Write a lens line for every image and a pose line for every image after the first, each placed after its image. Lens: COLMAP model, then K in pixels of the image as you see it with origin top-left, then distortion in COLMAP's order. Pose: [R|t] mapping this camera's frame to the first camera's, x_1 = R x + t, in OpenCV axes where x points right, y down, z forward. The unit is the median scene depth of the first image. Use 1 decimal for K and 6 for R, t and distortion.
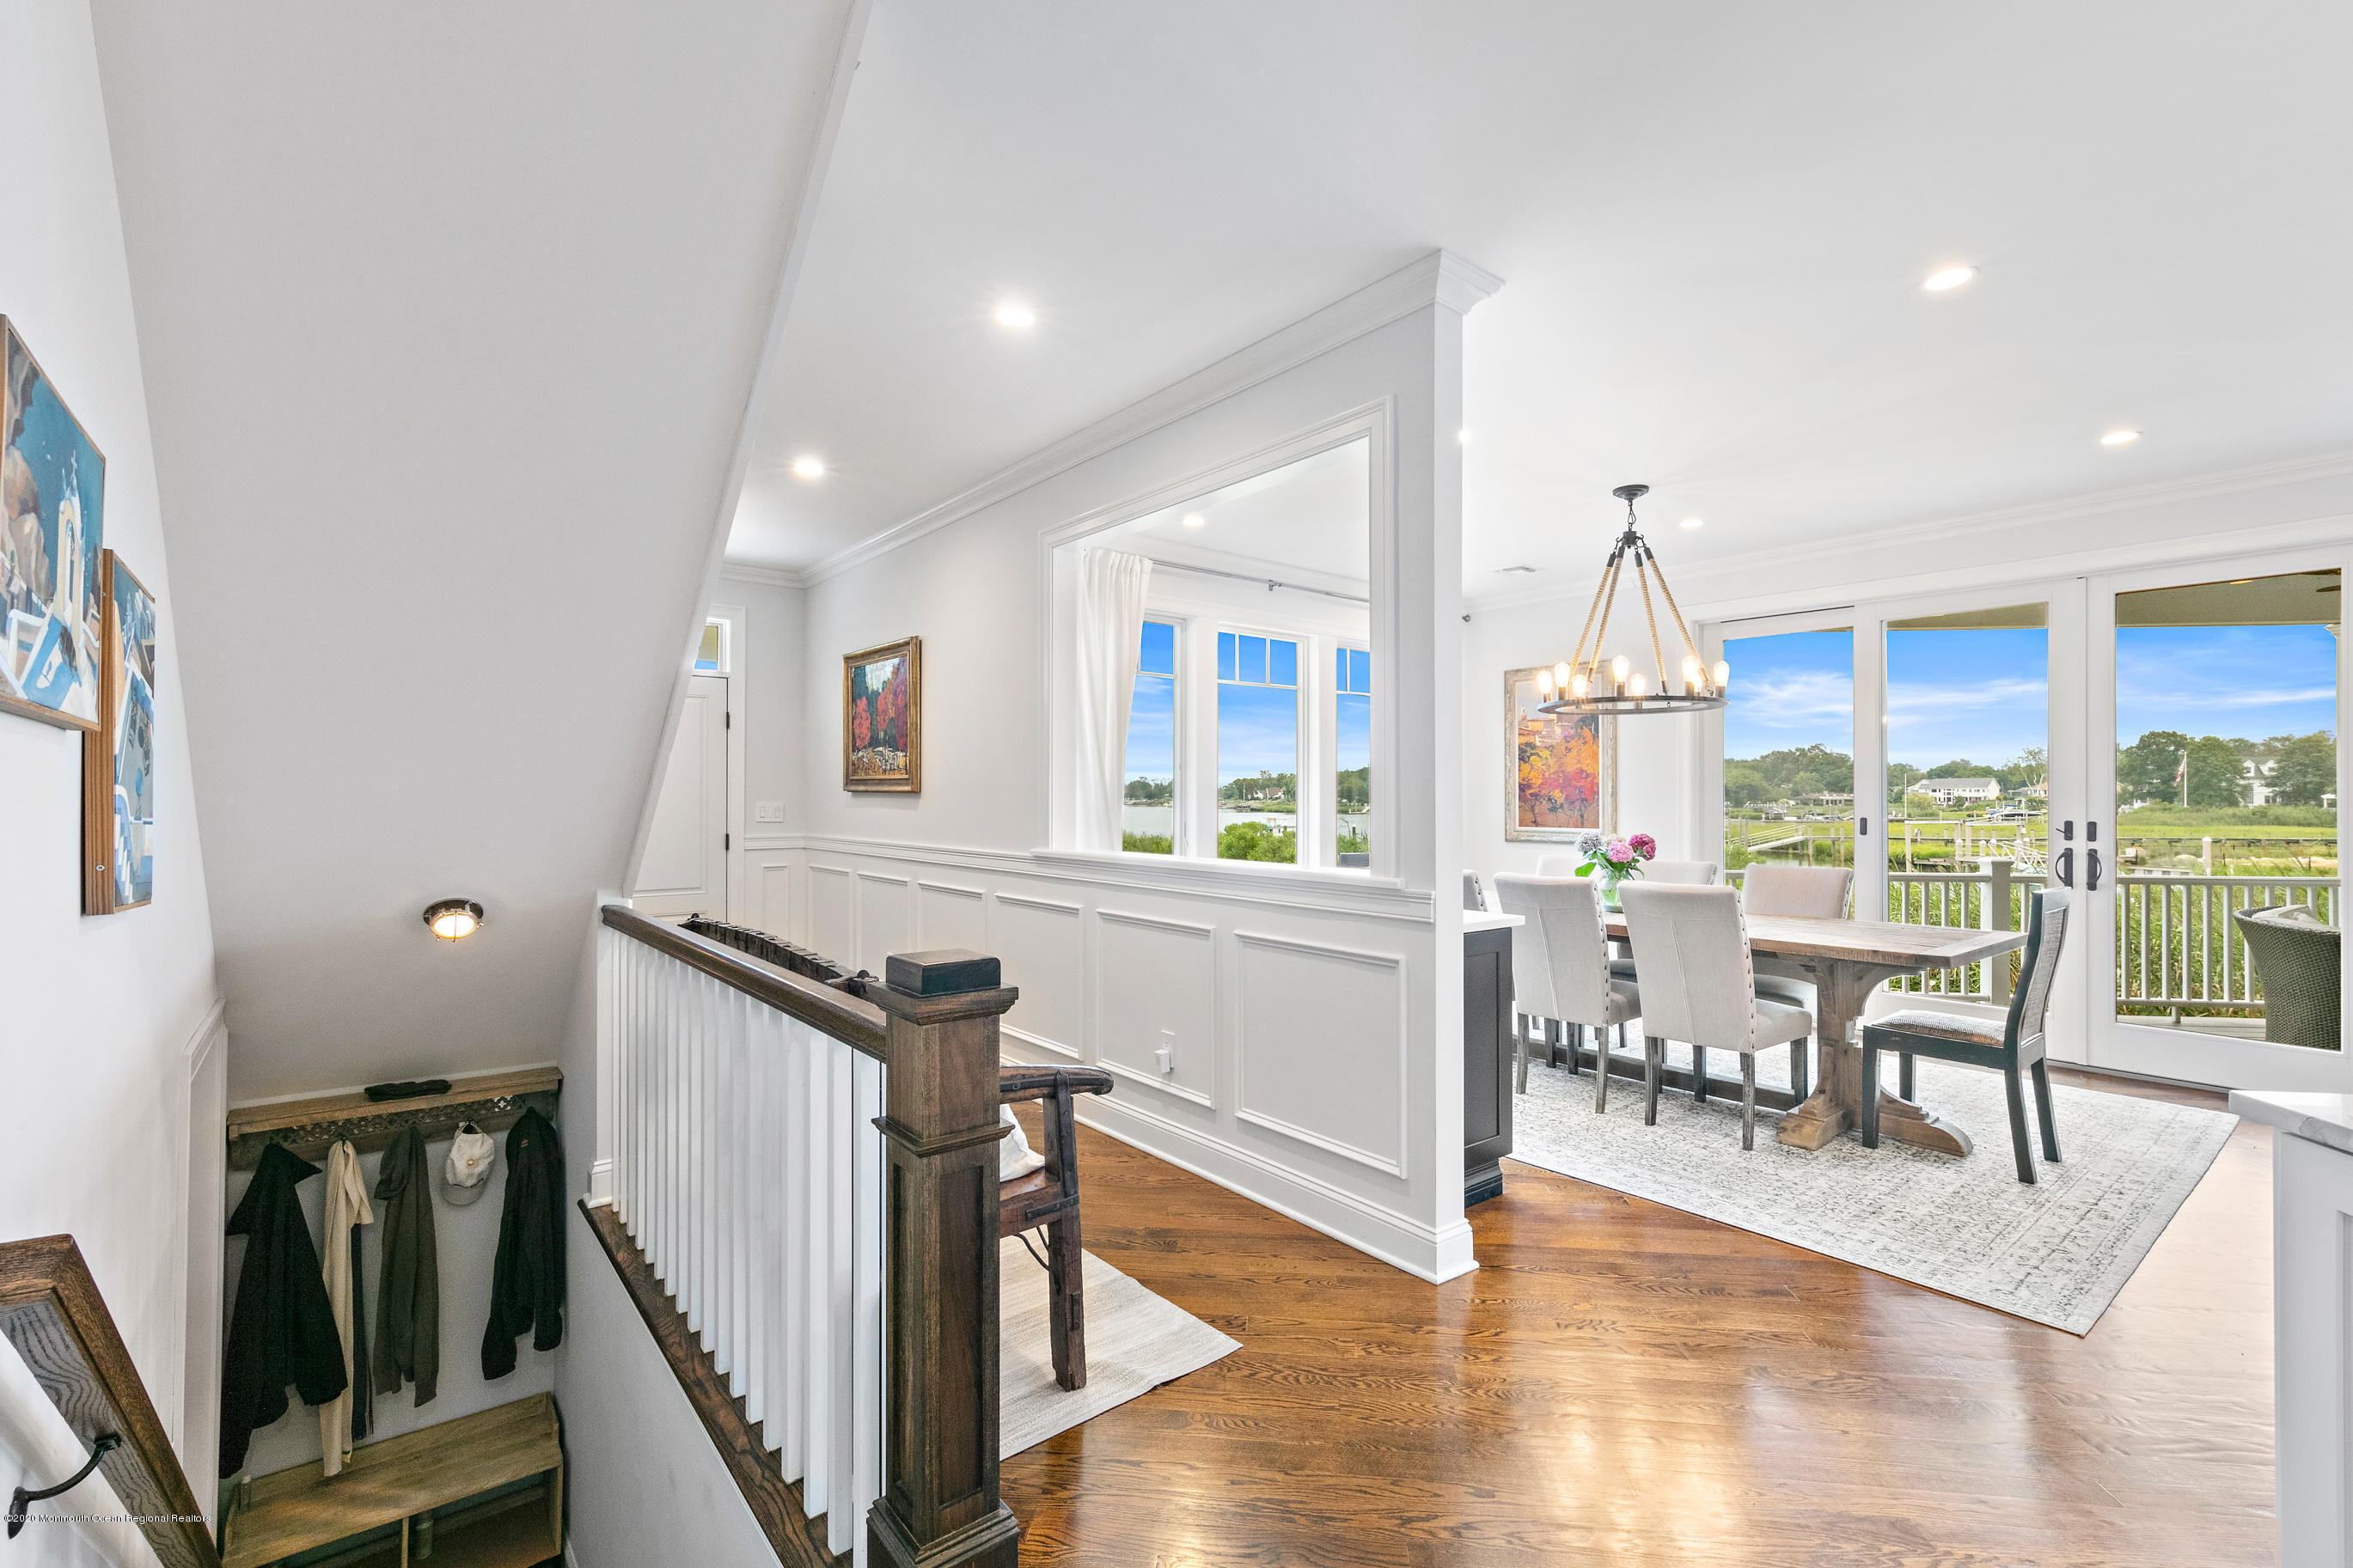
lens RADIAL K [[1001.3, 0, 1164.2], [0, 1001.3, 792.9], [0, 0, 1]] dist [0.000310, 0.000835]
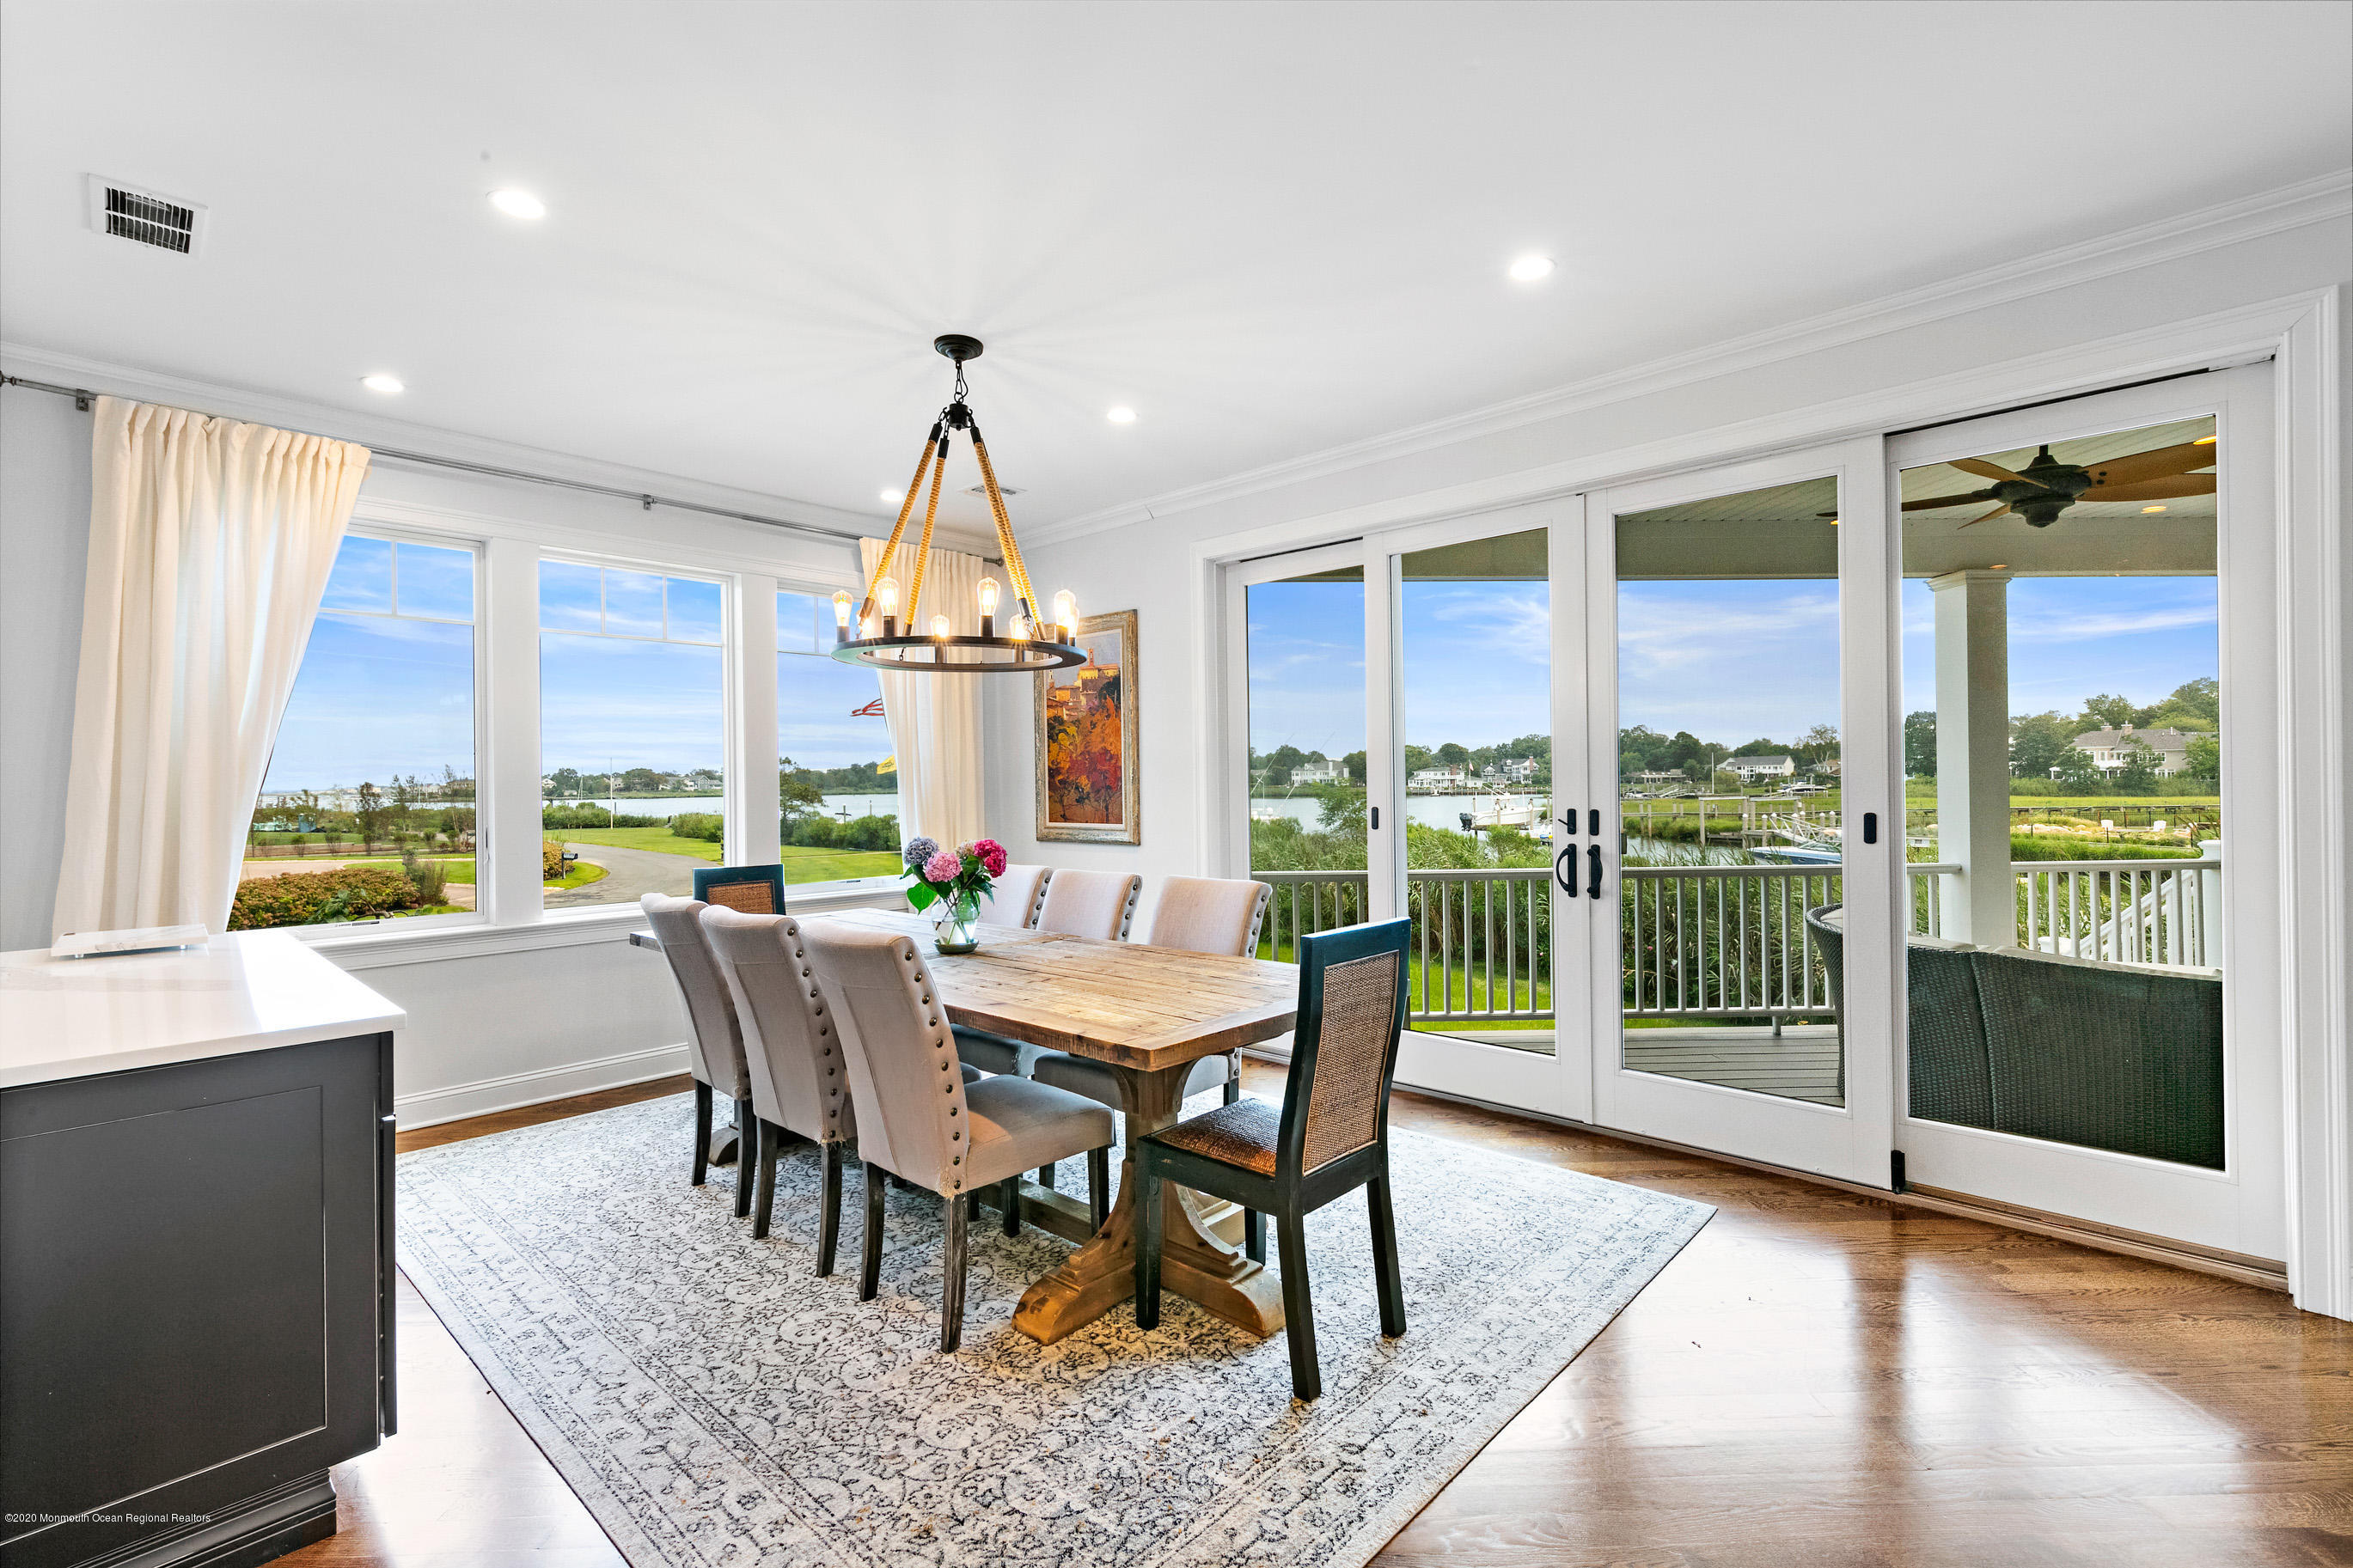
lens RADIAL K [[1020.5, 0, 1172.4], [0, 1020.5, 777.0], [0, 0, 1]] dist [0.002615, -0.000077]
pose [[0.989353, -0.013109, 0.144942, 0.420164], [0.013371, 0.999910, -0.000834, -0.000024], [-0.144918, 0.002763, 0.989440, 0.230254]]
